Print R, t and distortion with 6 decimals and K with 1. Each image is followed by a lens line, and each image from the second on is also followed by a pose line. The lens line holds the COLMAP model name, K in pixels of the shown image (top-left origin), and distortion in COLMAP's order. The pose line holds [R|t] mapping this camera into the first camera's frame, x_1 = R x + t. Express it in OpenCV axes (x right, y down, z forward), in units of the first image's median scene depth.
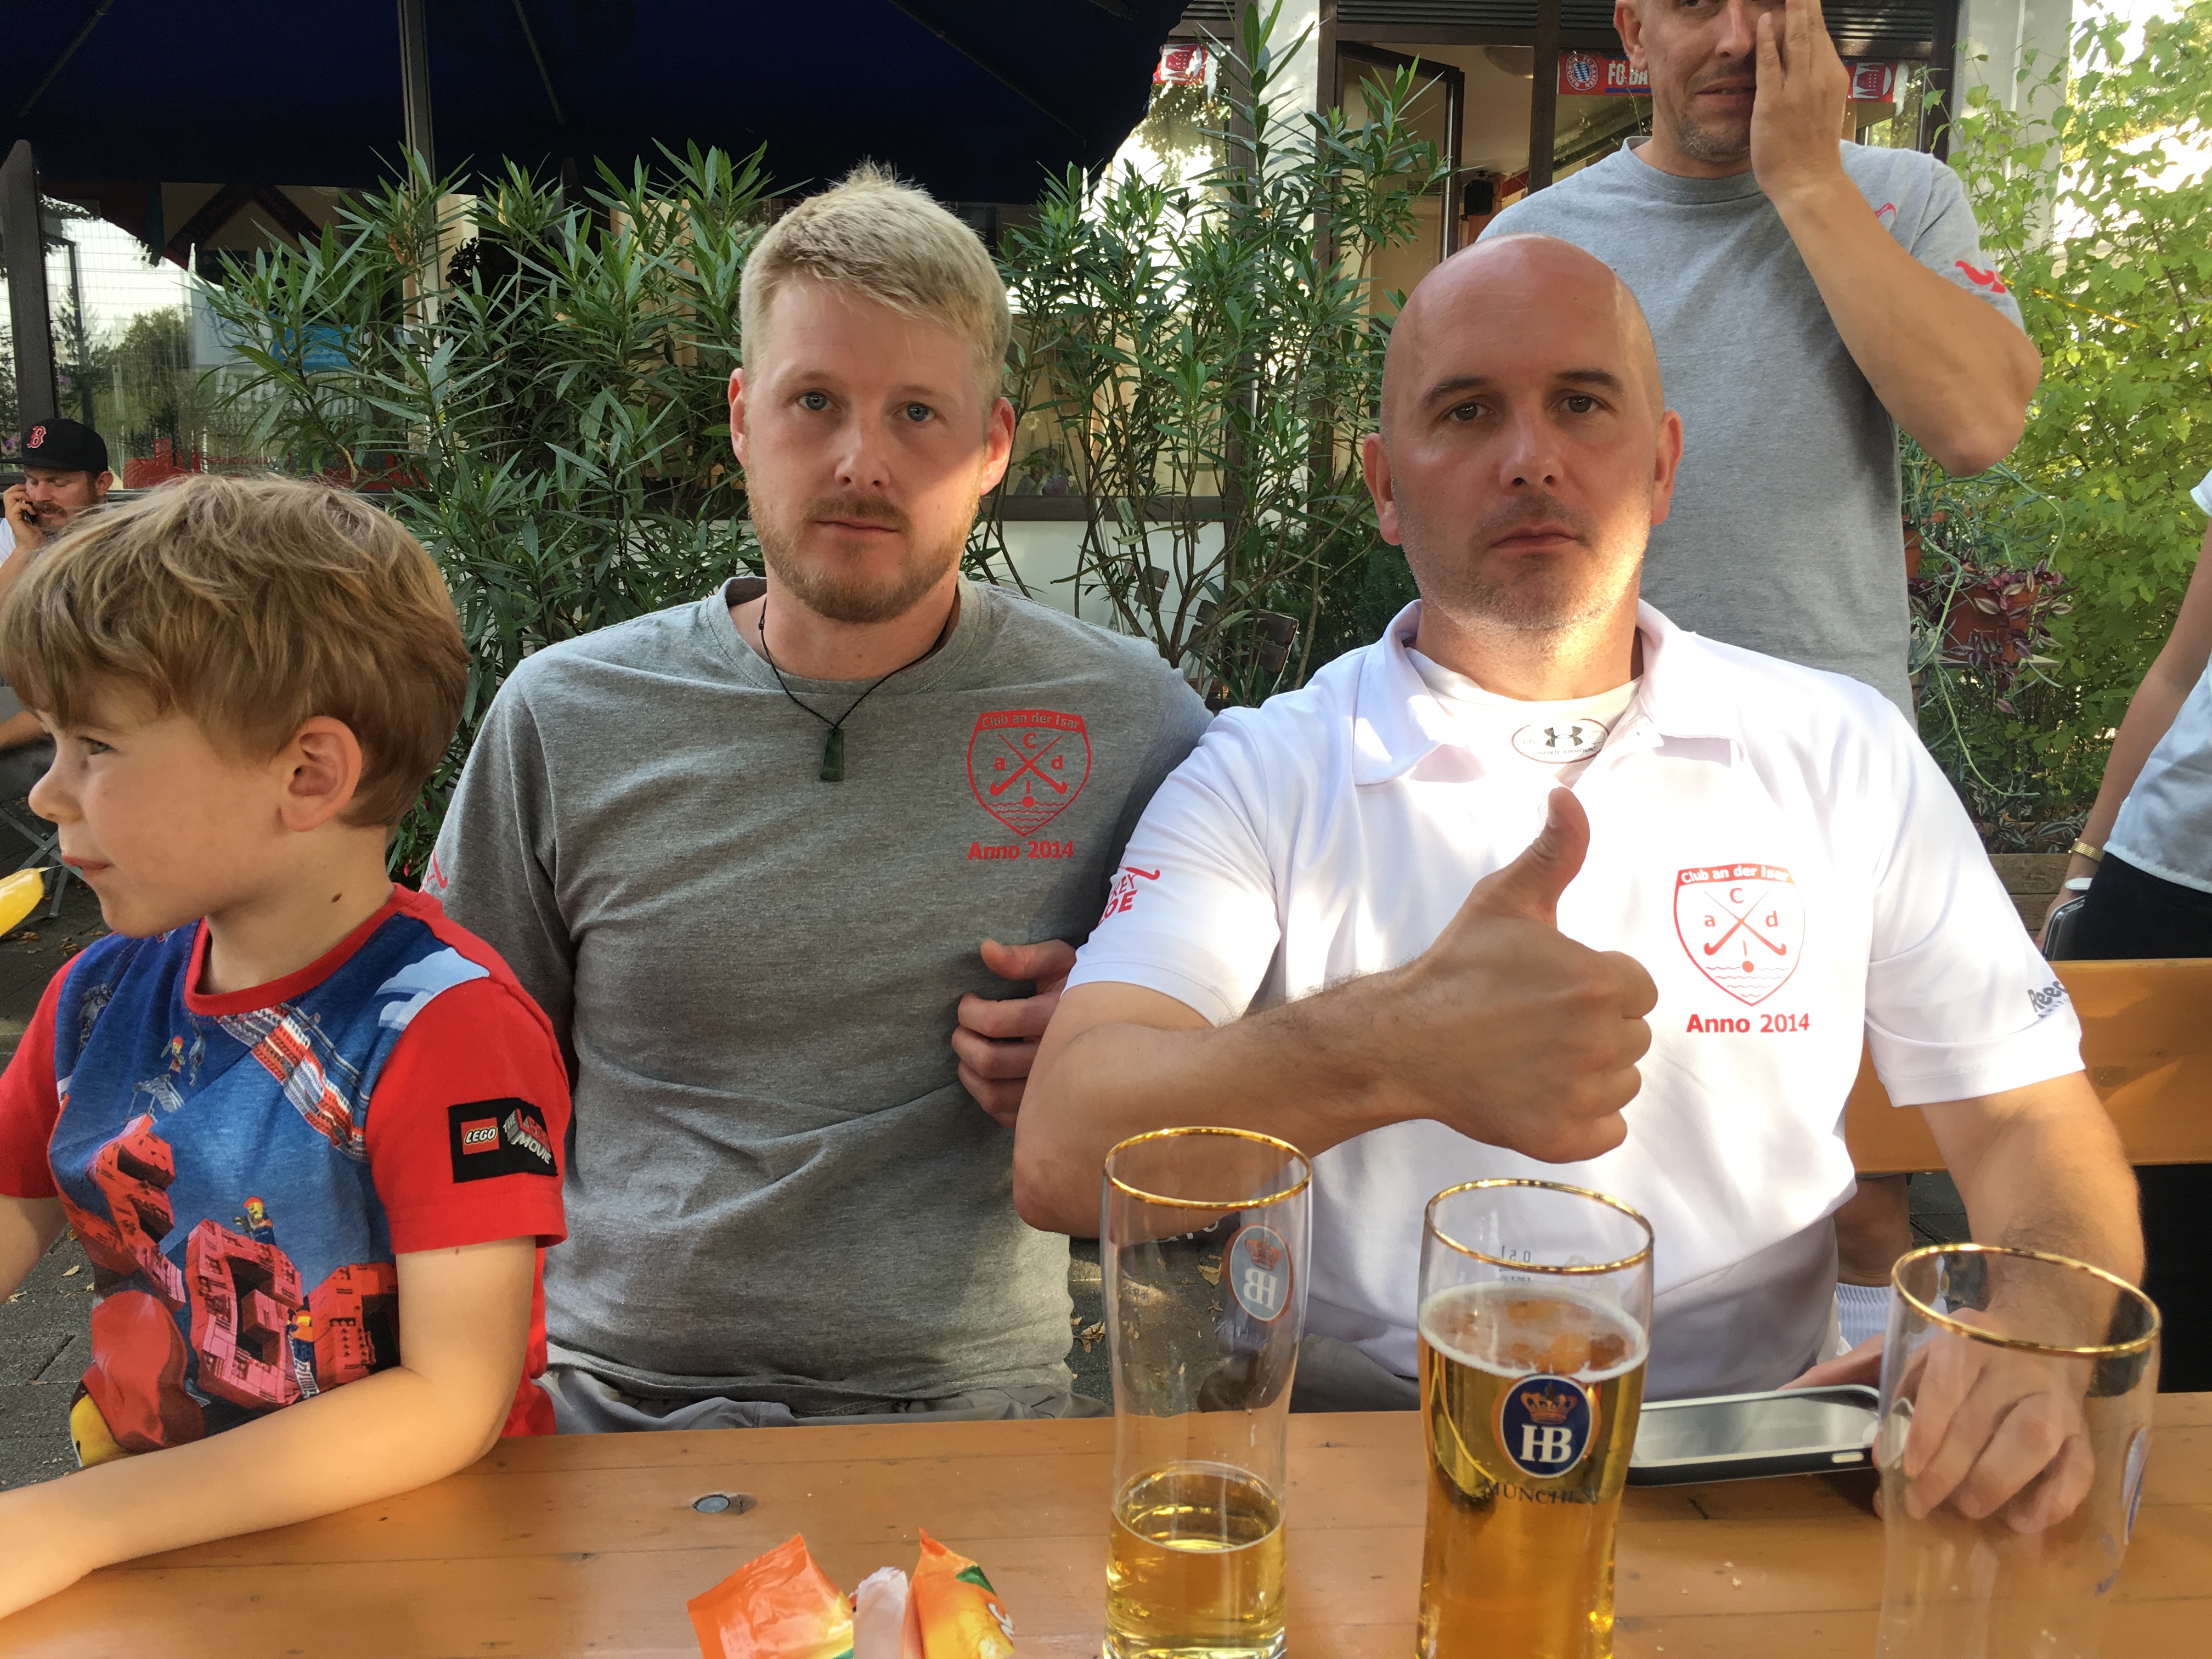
lens RADIAL K [[1938.7, 0, 1093.2], [0, 1938.7, 827.5], [0, 0, 1]] dist [0.060901, -0.079717]
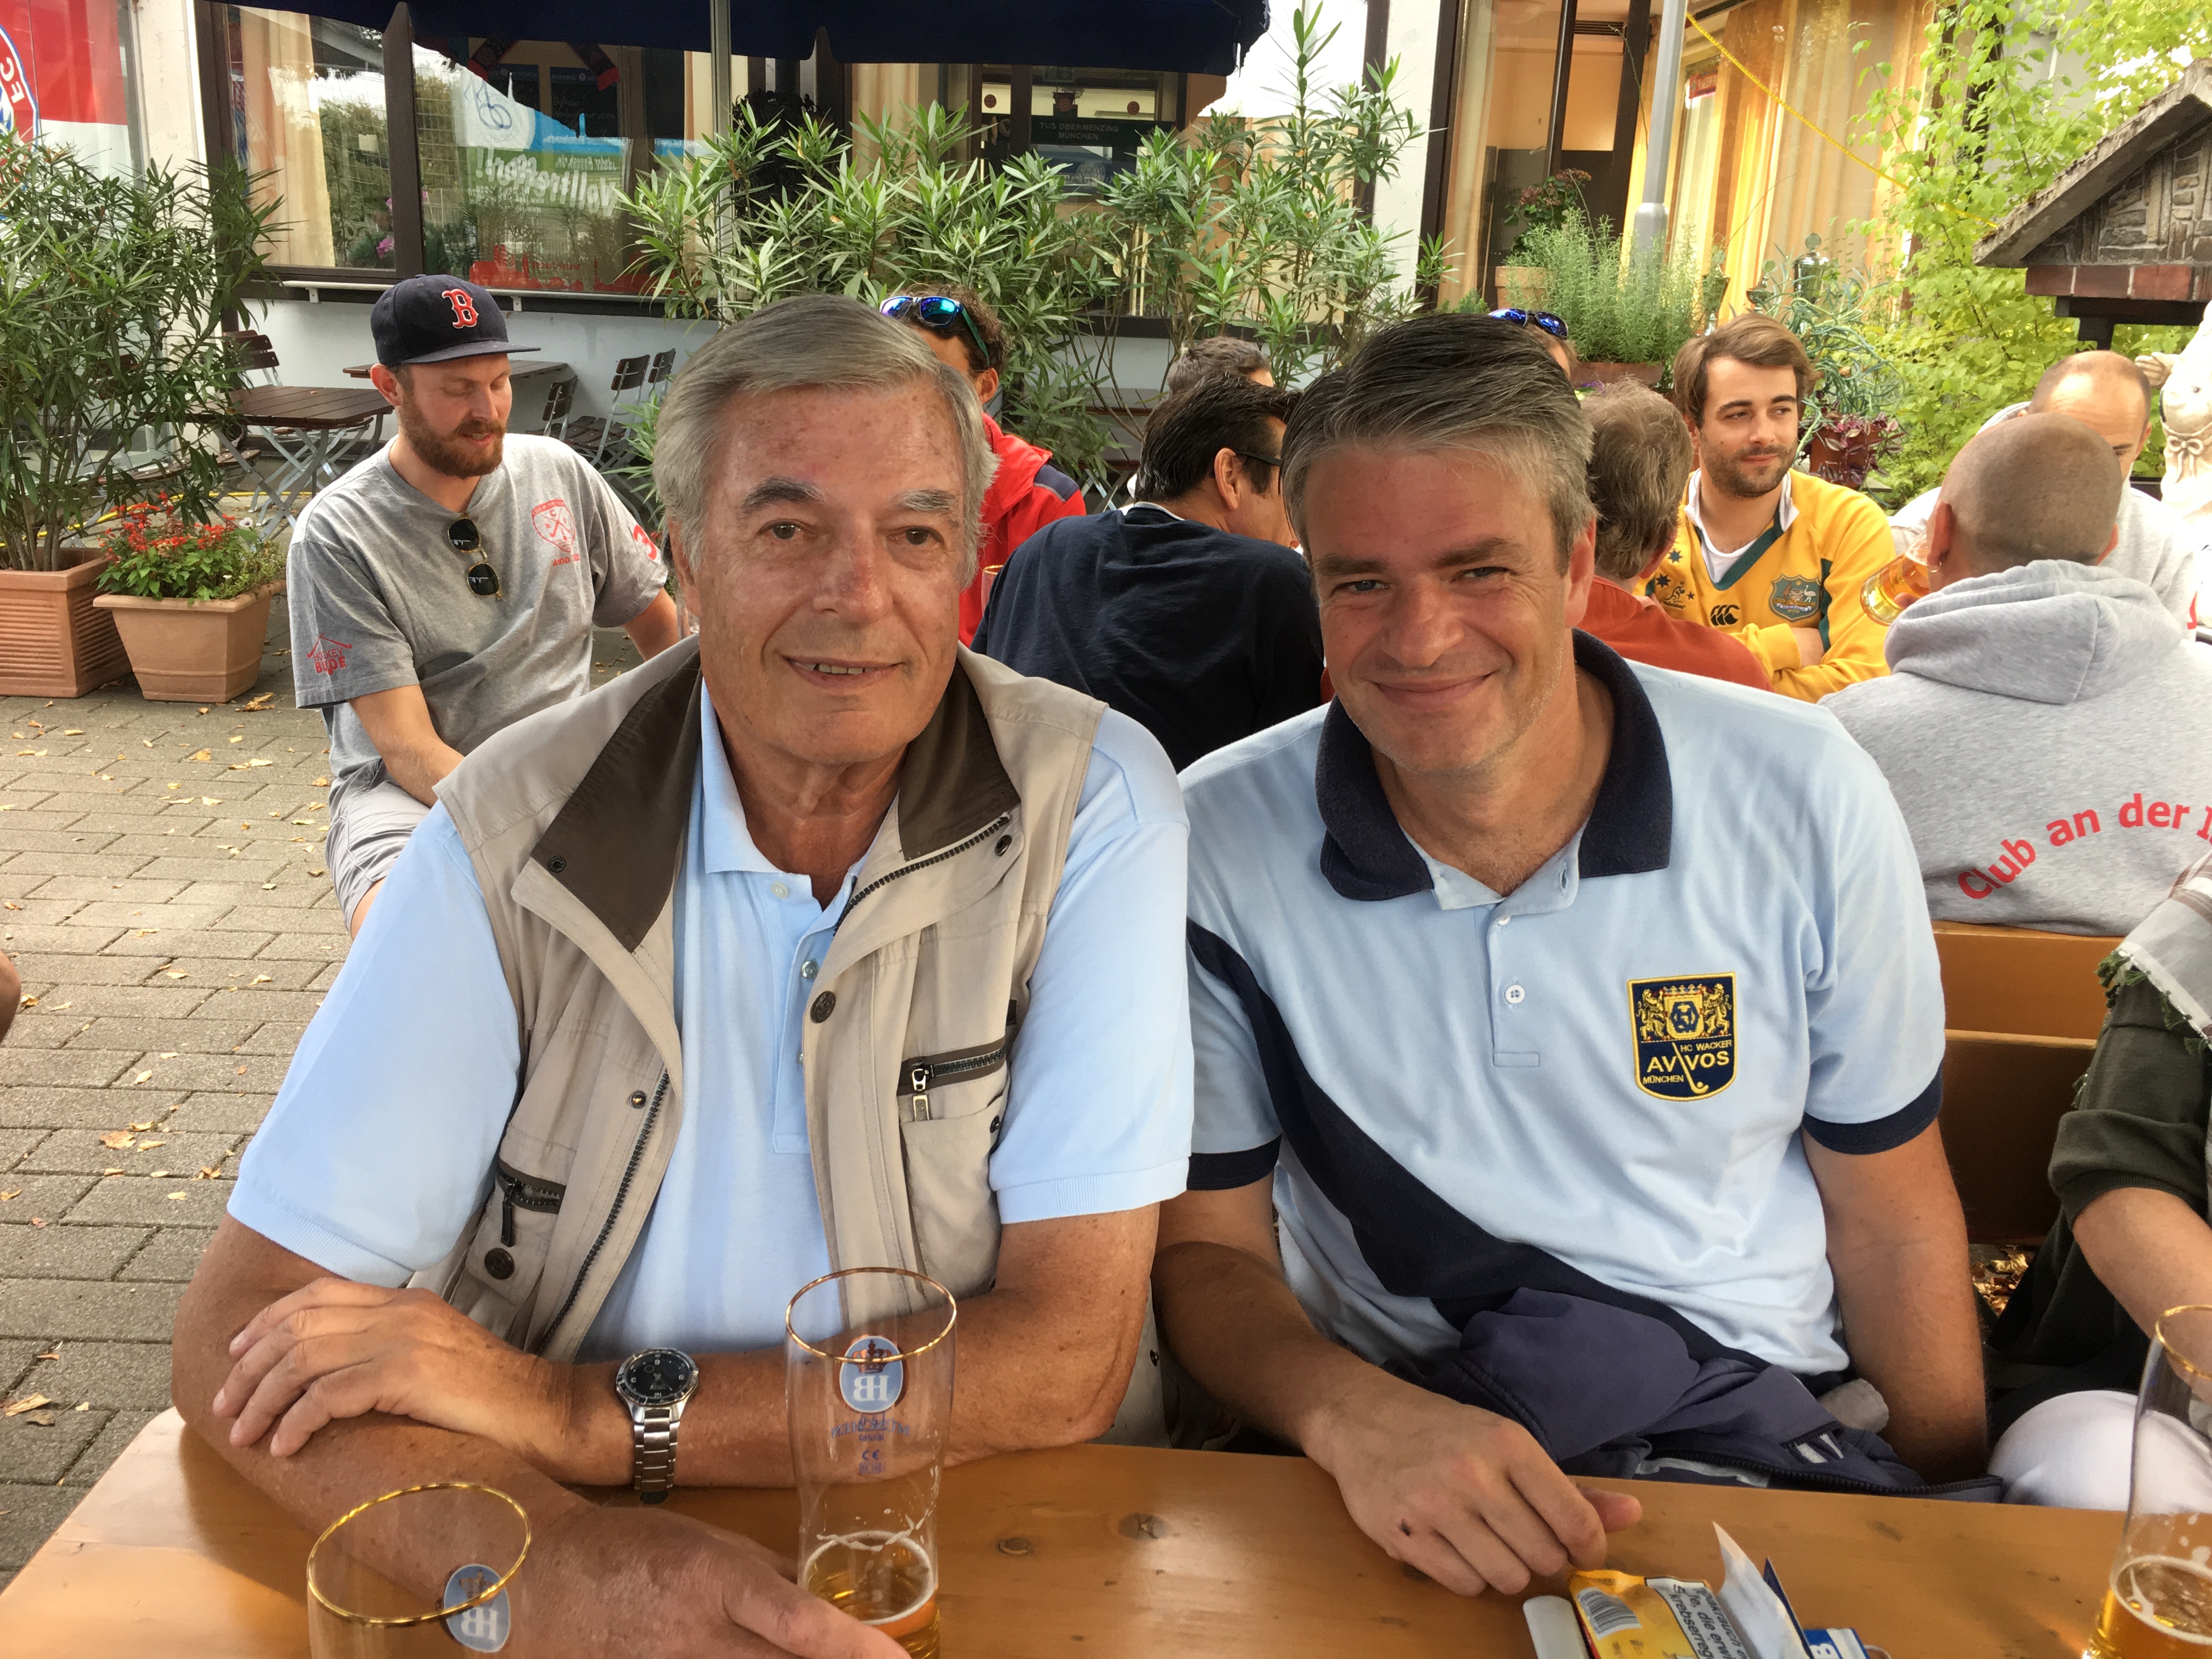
lens RADIAL K [[1938.7, 0, 1093.2], [0, 1938.7, 827.5], [0, 0, 1]] dist [0.060901, -0.079717]
pose [[0.992419, 0.064449, -0.104651, 0.349346], [-0.054422, 0.993893, 0.095991, 0.175259], [0.110198, -0.089568, 0.989866, -1.538216]]
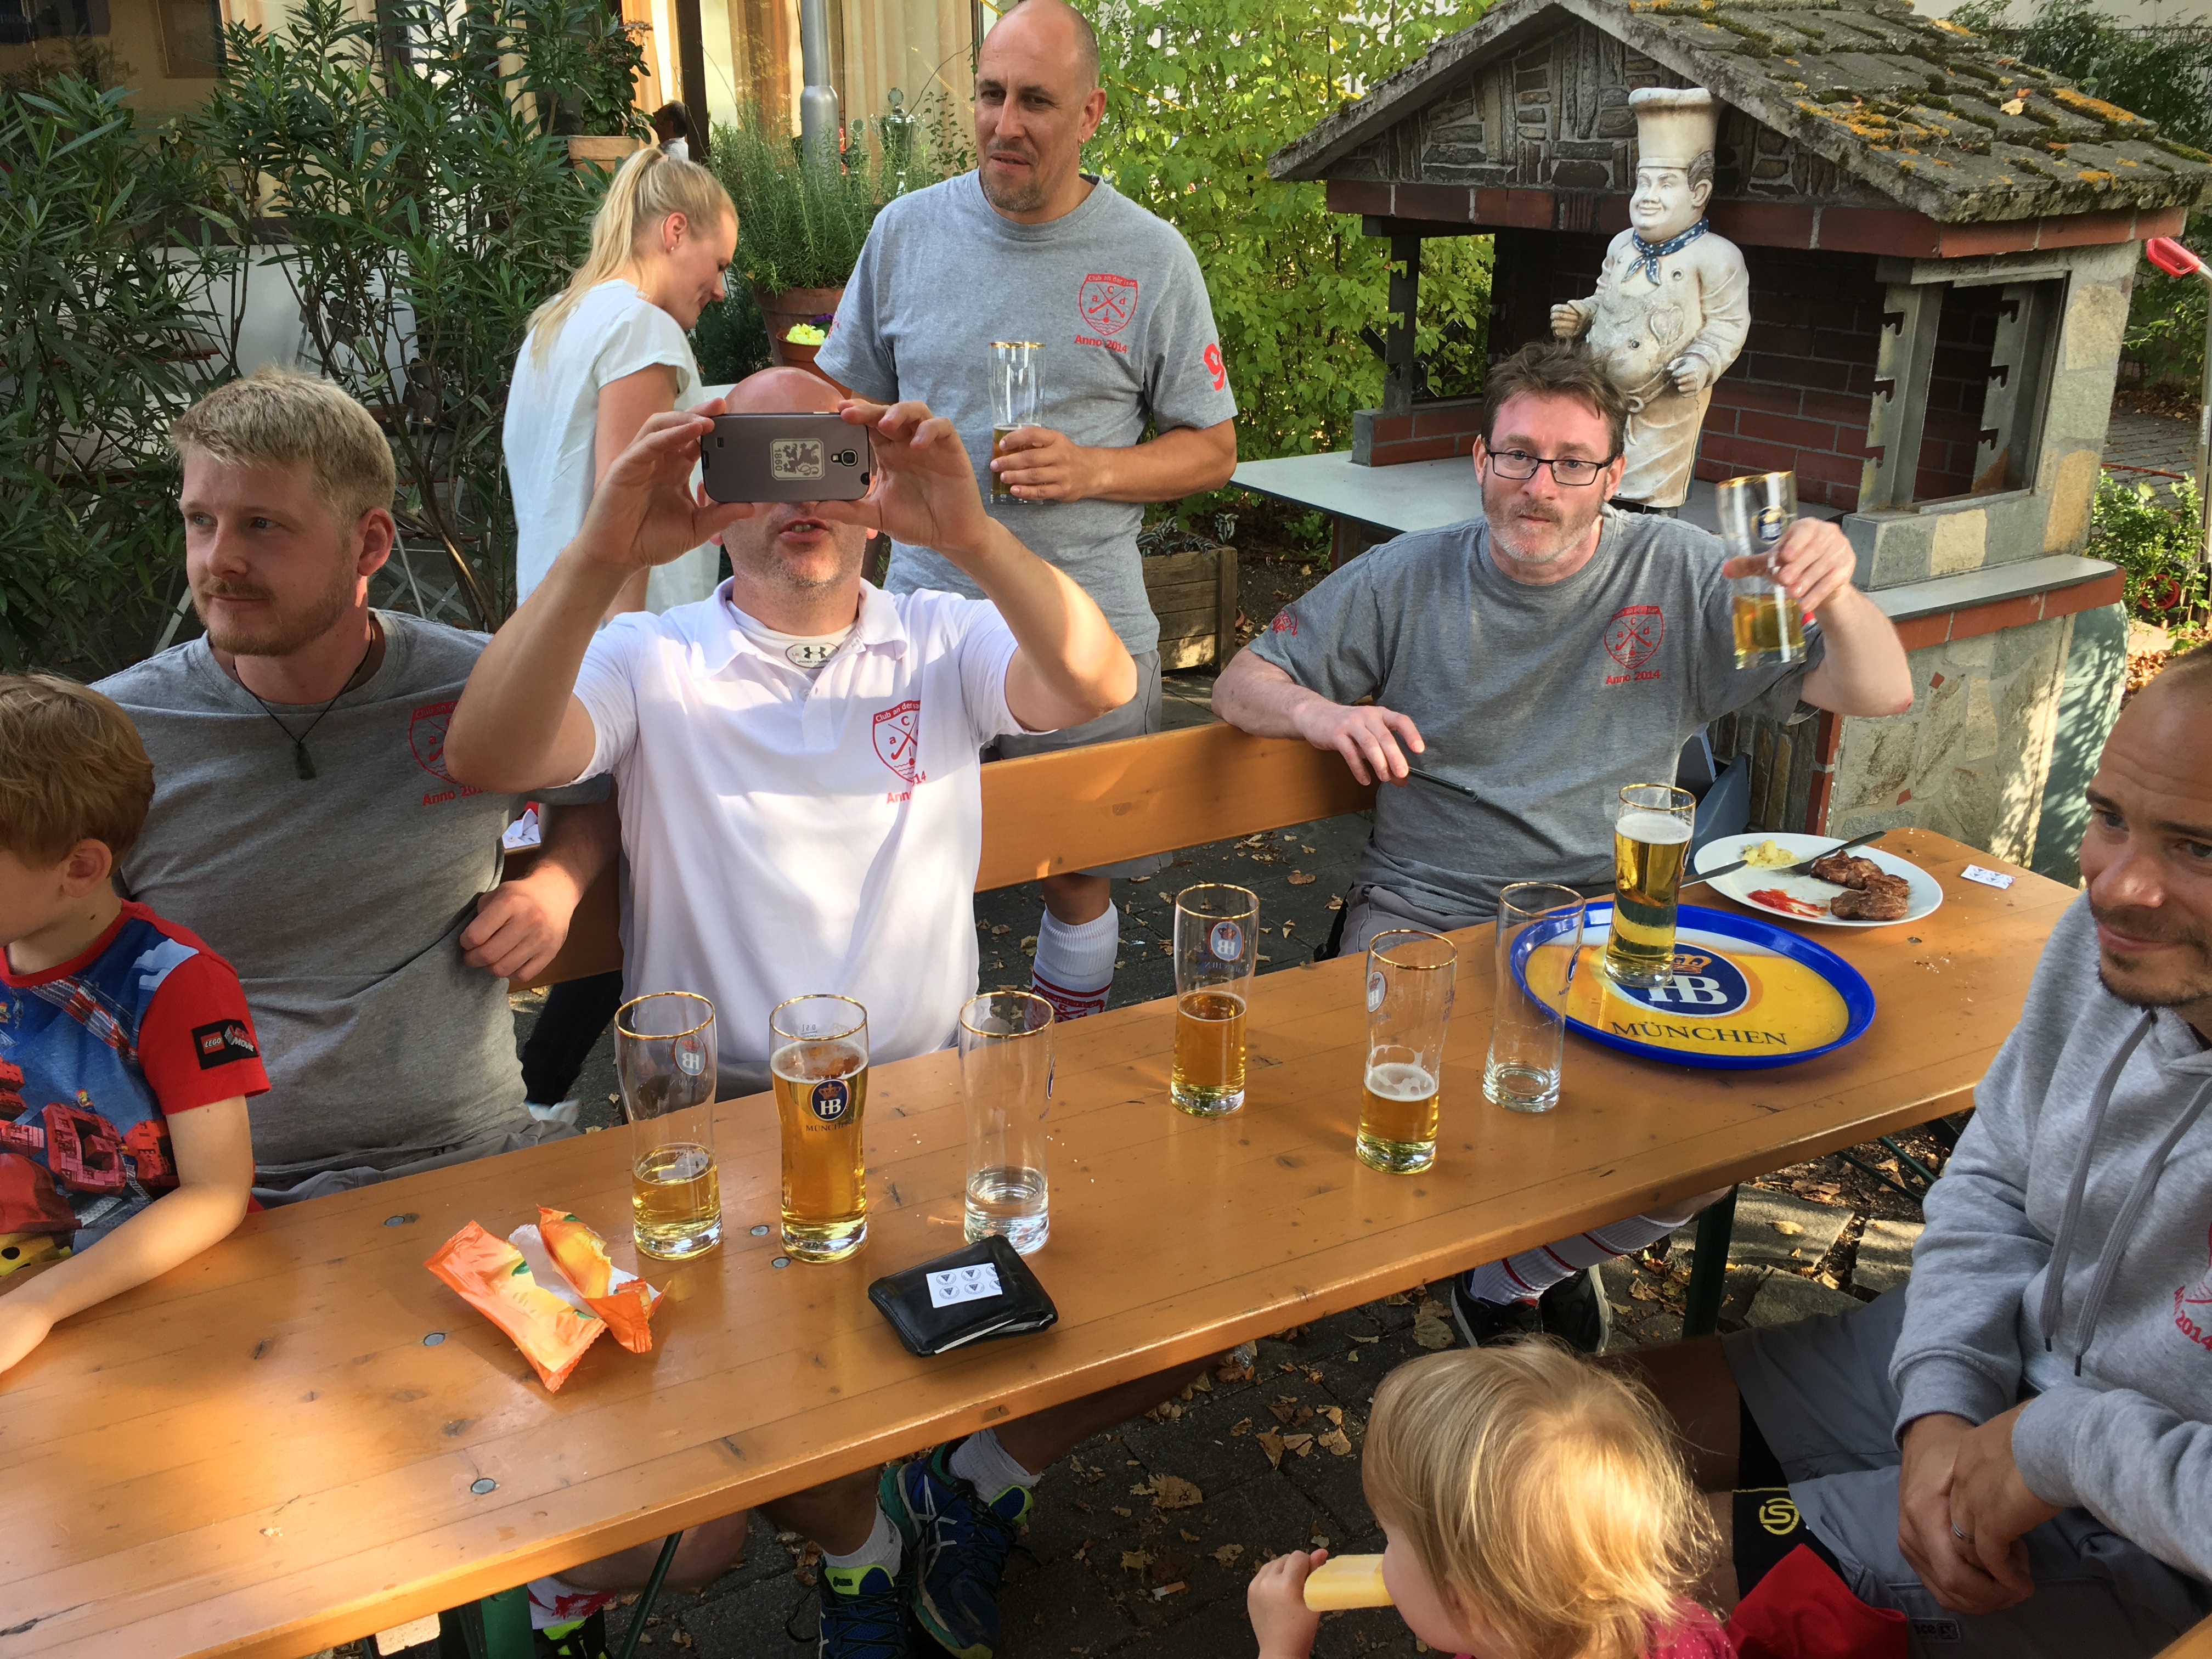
lens RADIAL K [[1938.7, 0, 1093.2], [0, 1938.7, 827.5], [0, 0, 1]] dist [0.060901, -0.079717]
pose [[0.917463, -0.147222, 0.369577, -0.149276], [0.079275, 0.978030, 0.192802, -0.223222], [-0.389842, -0.147590, 0.908977, -0.611665]]
